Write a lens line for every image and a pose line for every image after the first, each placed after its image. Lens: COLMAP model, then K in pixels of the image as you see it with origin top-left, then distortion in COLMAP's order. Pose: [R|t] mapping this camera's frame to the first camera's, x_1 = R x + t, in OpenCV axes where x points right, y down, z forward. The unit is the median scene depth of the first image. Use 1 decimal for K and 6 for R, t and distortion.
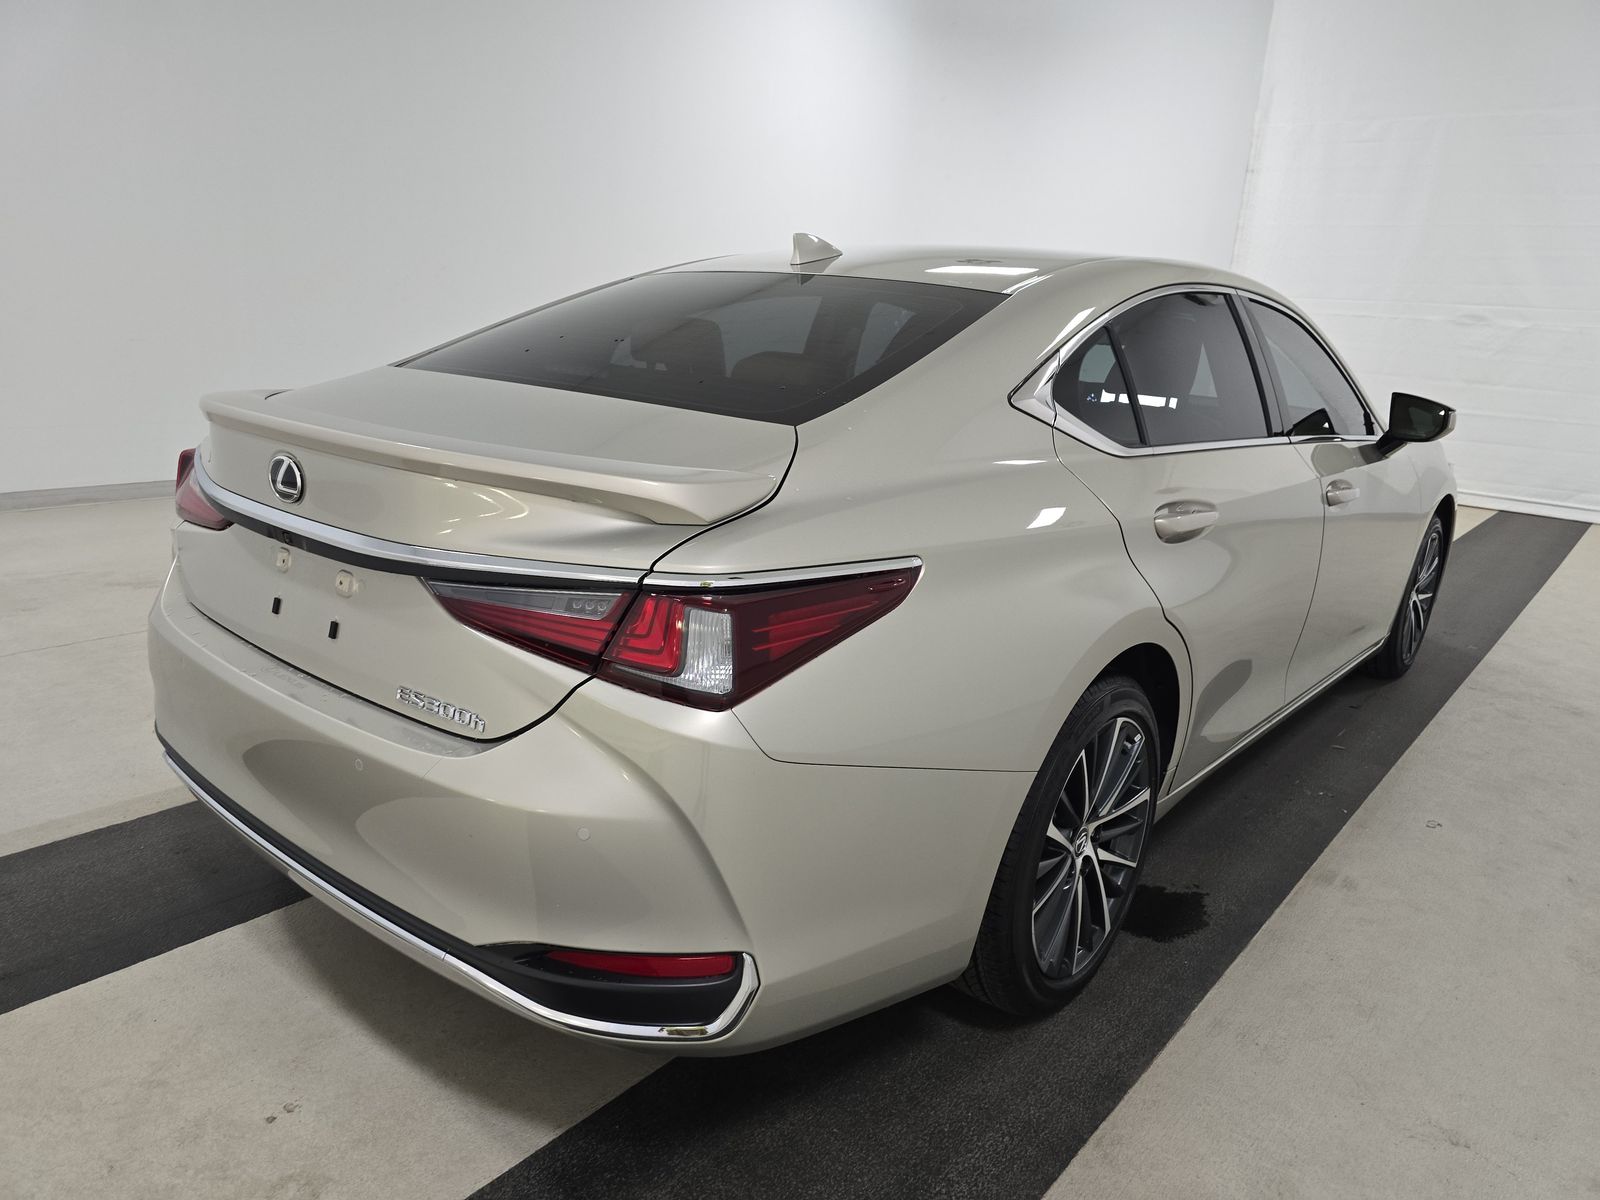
lens RADIAL K [[1070.3, 0, 797.1], [0, 1070.3, 597.0], [0, 0, 1]] dist [0.017734, -0.004344]
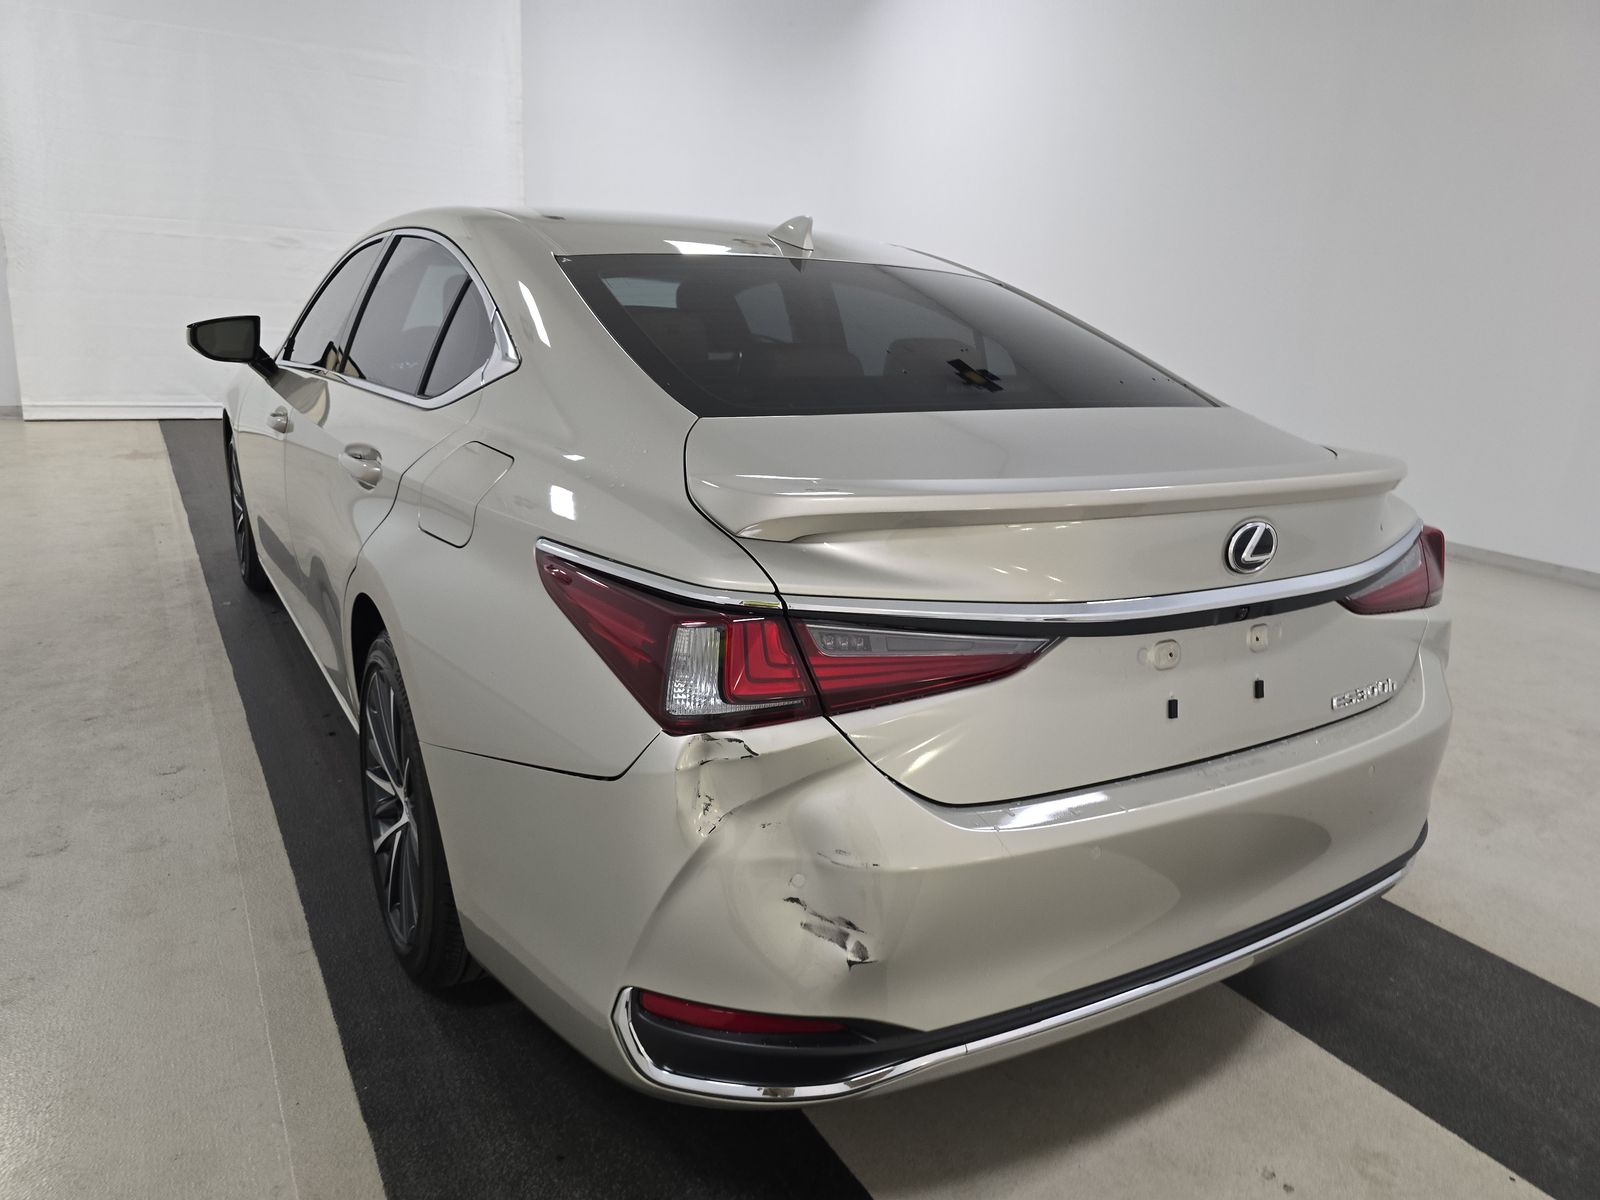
lens RADIAL K [[1070.3, 0, 807.0], [0, 1070.3, 602.8], [0, 0, 1]] dist [0.017734, -0.004344]
pose [[0.332854, -0.291626, 0.896751, -1.375844], [0.208856, 0.950158, 0.231471, -0.339963], [-0.919558, 0.110246, 0.377172, 0.990915]]
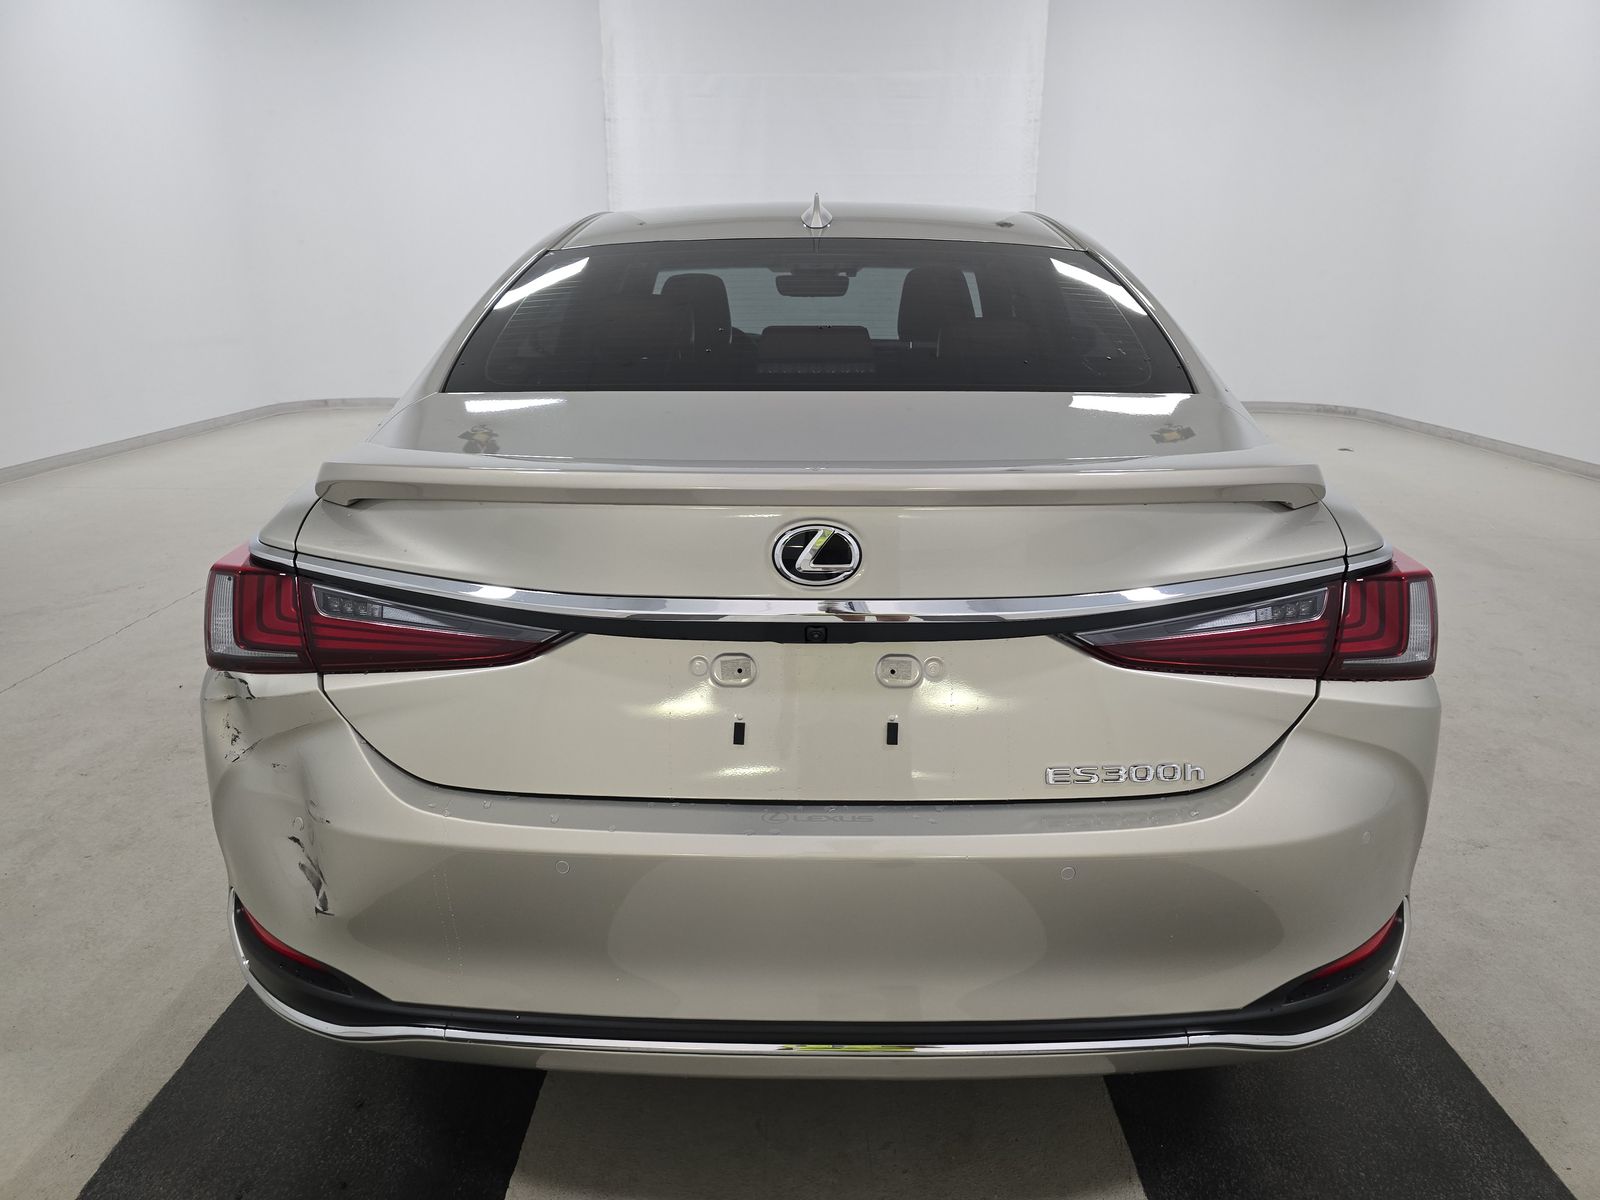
lens RADIAL K [[1070.3, 0, 801.2], [0, 1070.3, 599.8], [0, 0, 1]] dist [0.017734, -0.004344]
pose [[0.779571, -0.228692, 0.583069, -0.895012], [0.199933, 0.973113, 0.114362, -0.160362], [-0.593546, 0.027421, 0.804333, 0.419446]]
